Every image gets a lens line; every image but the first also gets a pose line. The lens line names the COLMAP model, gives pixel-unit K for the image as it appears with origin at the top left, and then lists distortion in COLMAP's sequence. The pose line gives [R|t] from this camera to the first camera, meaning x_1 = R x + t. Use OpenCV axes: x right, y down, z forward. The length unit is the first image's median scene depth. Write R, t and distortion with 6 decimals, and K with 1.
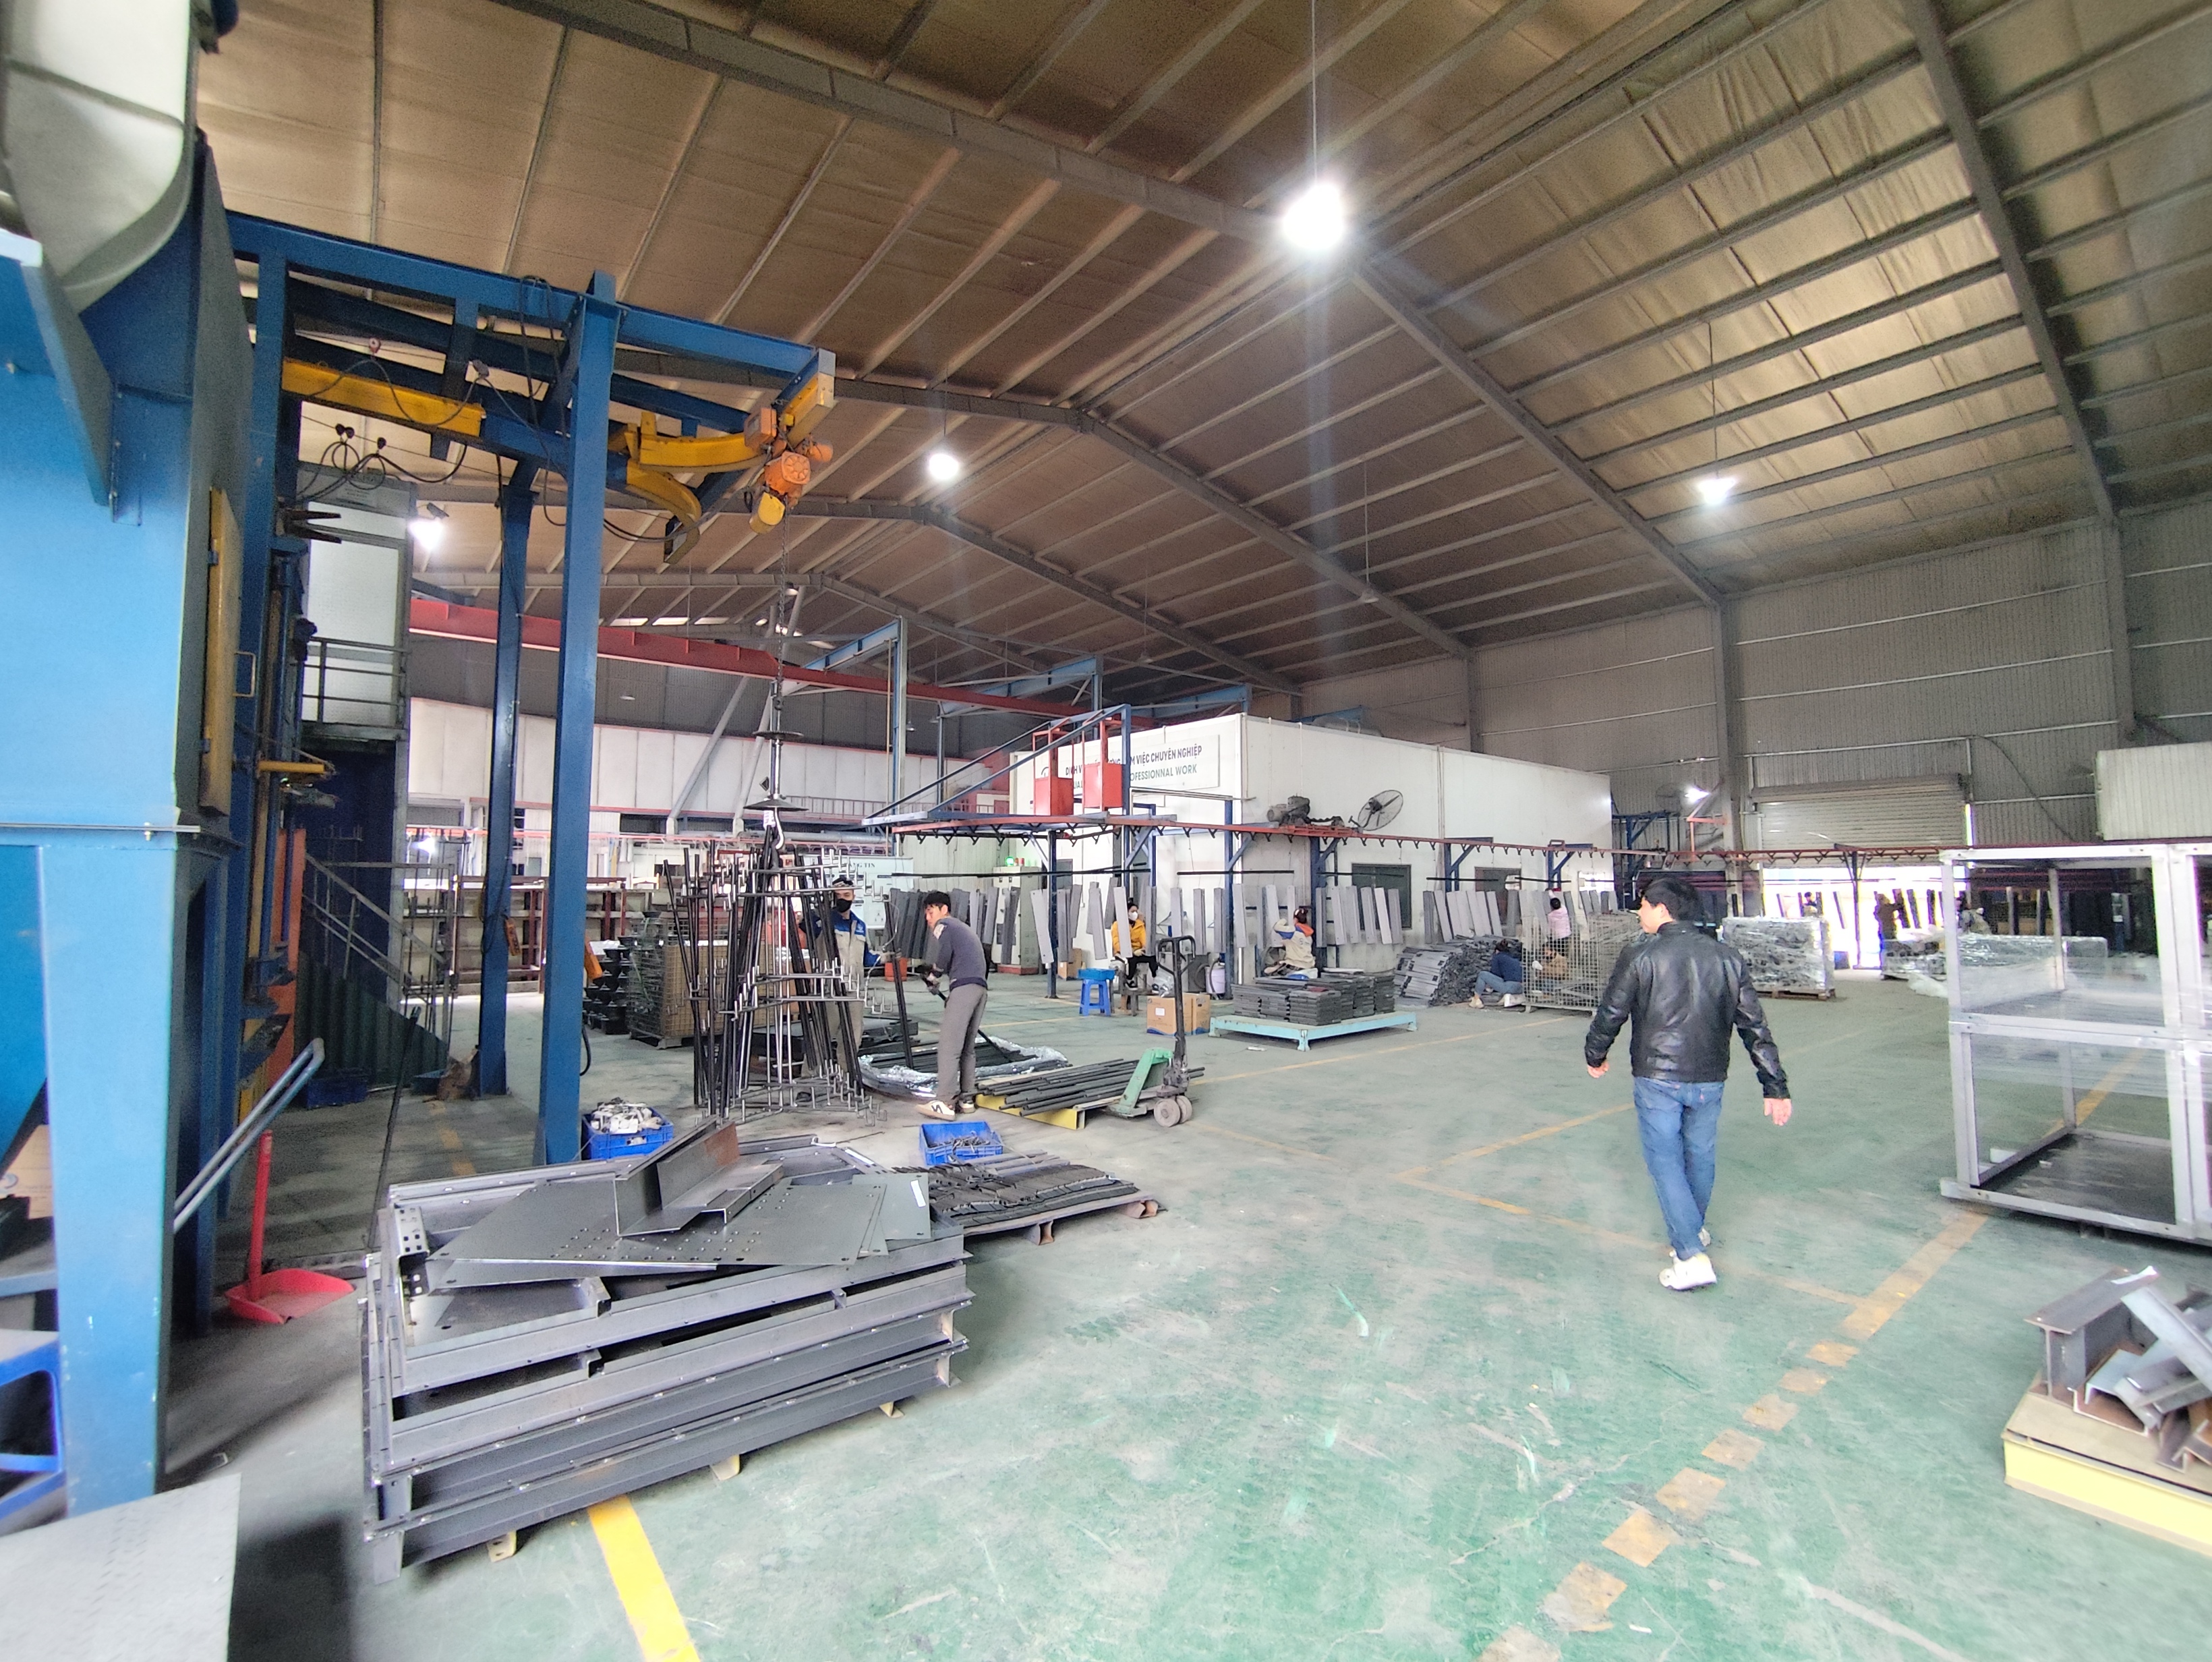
lens RADIAL K [[996.7, 0, 1113.5], [0, 996.7, 817.8], [0, 0, 1]] dist [-0.017296, 0.009931]
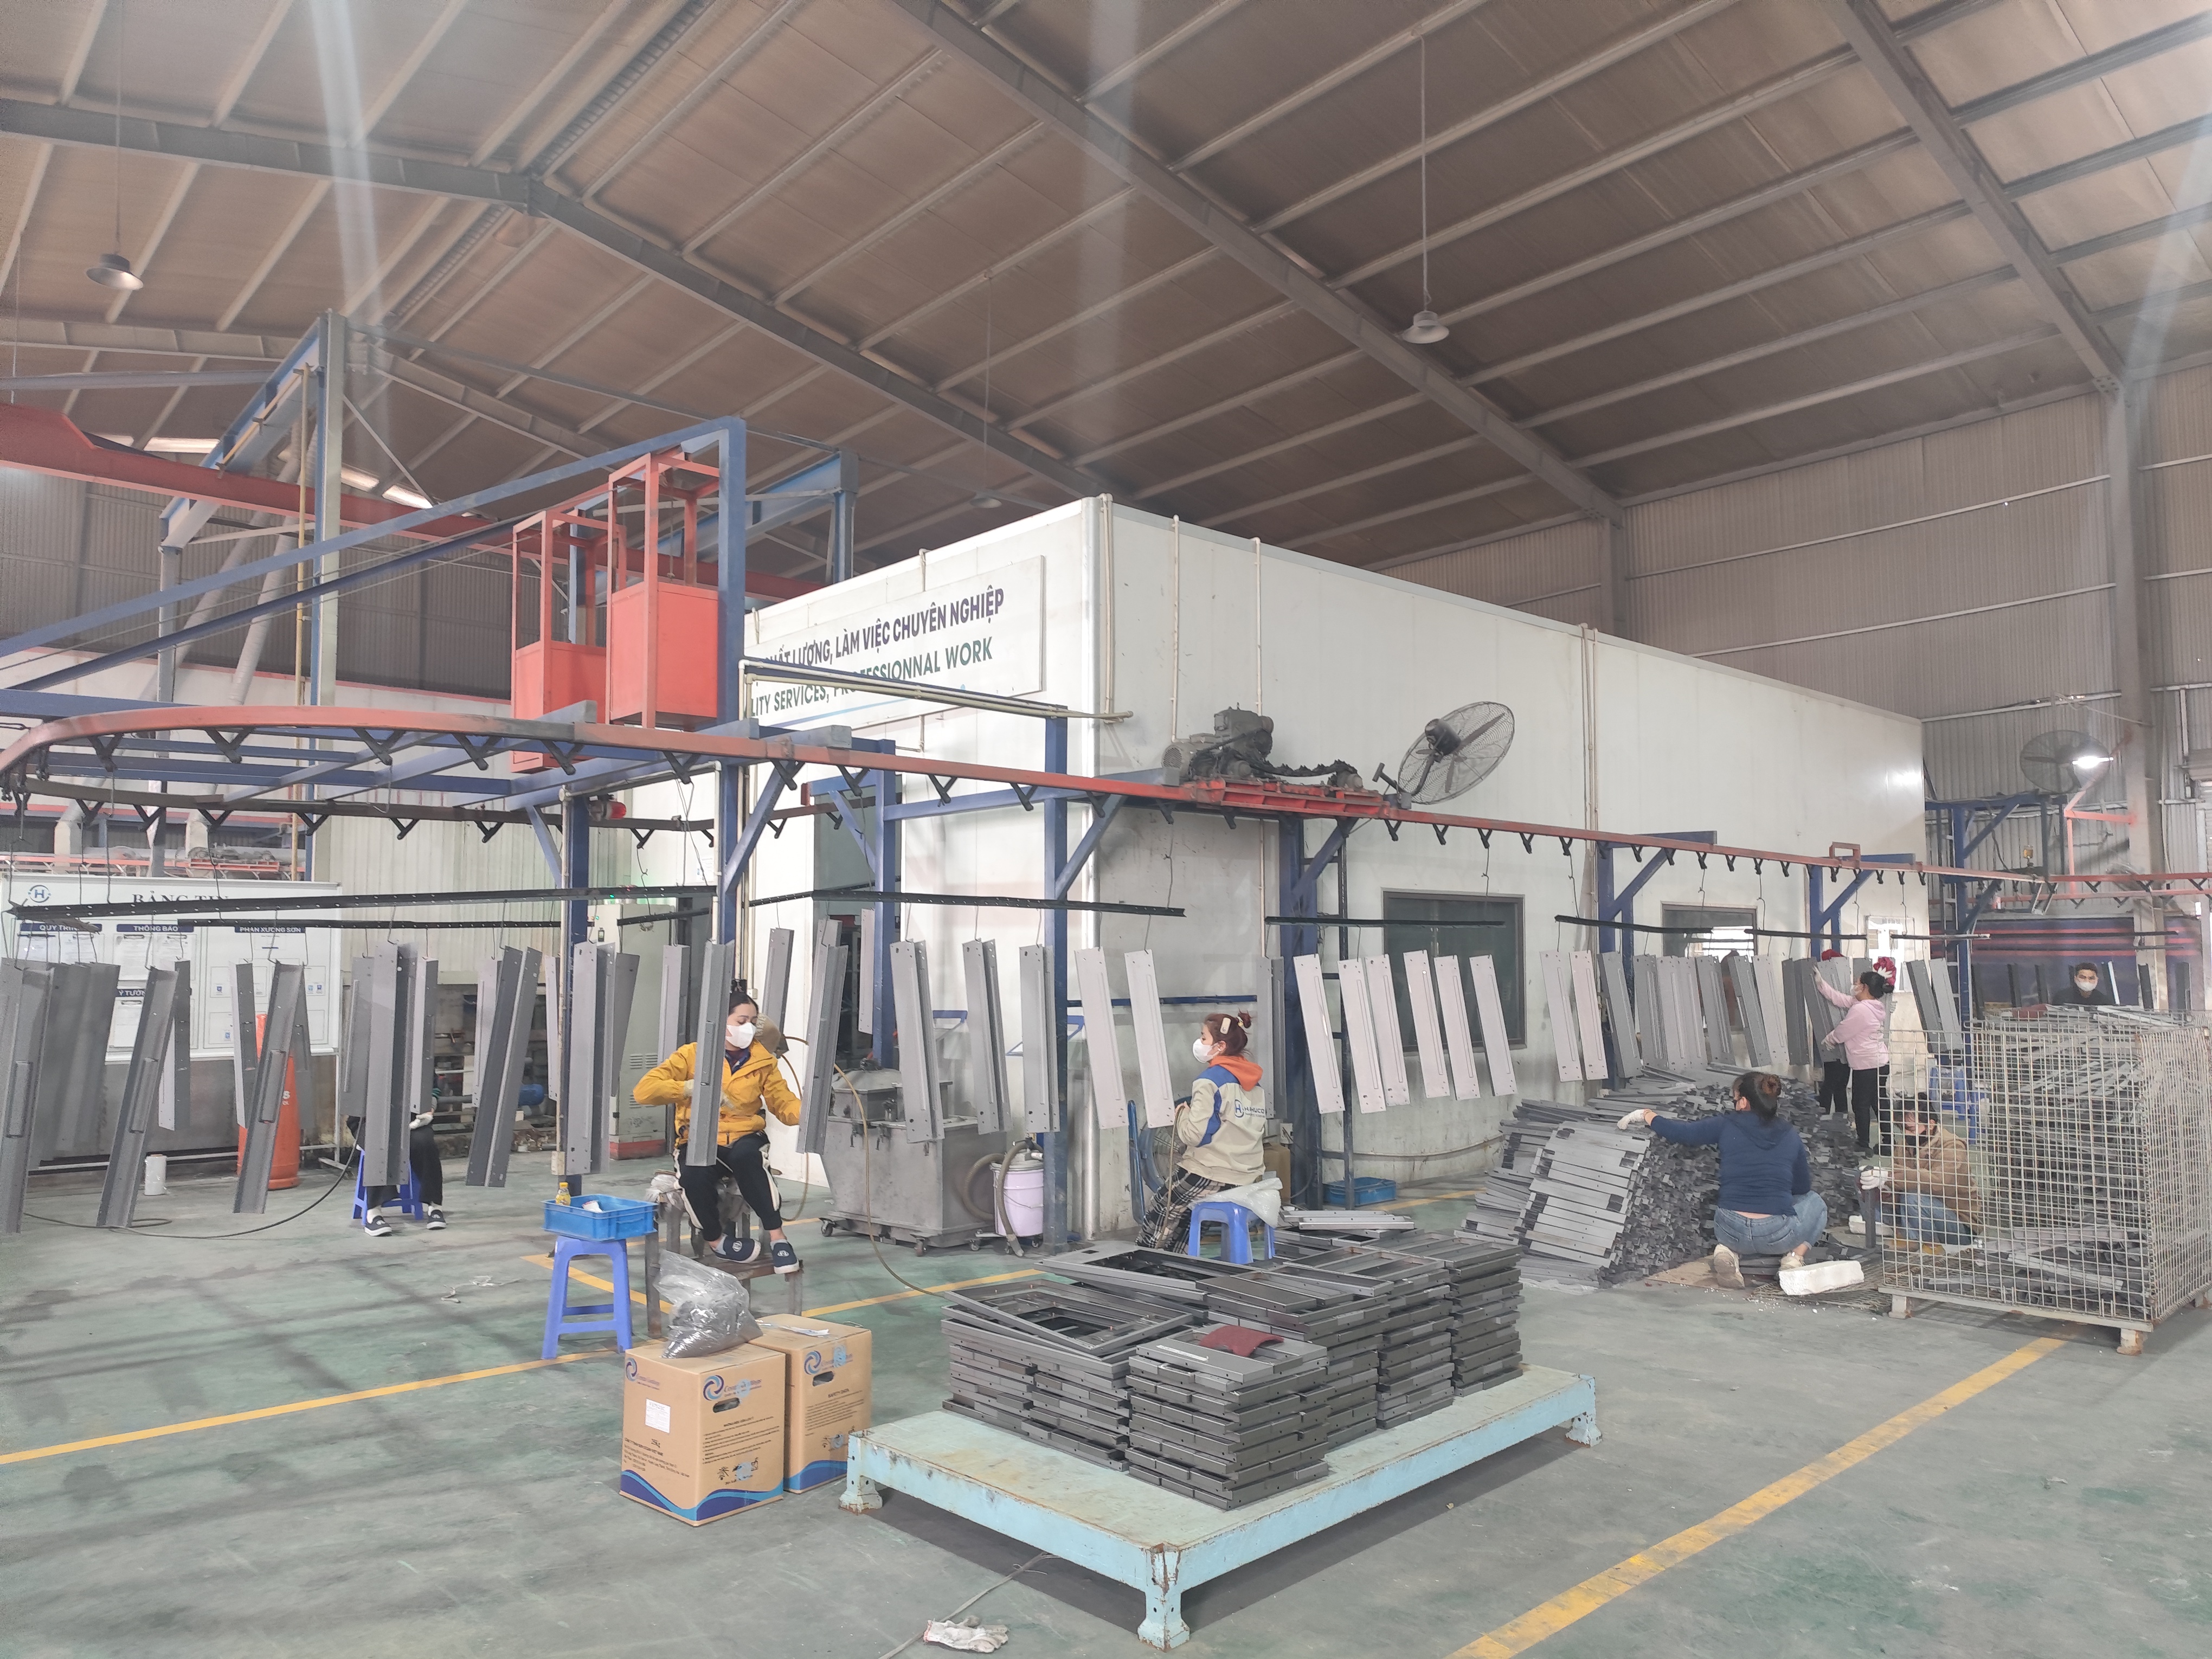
lens RADIAL K [[1507.5, 0, 1097.4], [0, 1507.5, 842.5], [0, 0, 1]] dist [0.034185, -0.029988]
pose [[0.999237, -0.000096, 0.039068, 0.096641], [0.000208, 0.999996, -0.002871, 0.027898], [-0.039068, 0.002877, 0.999232, 0.382076]]
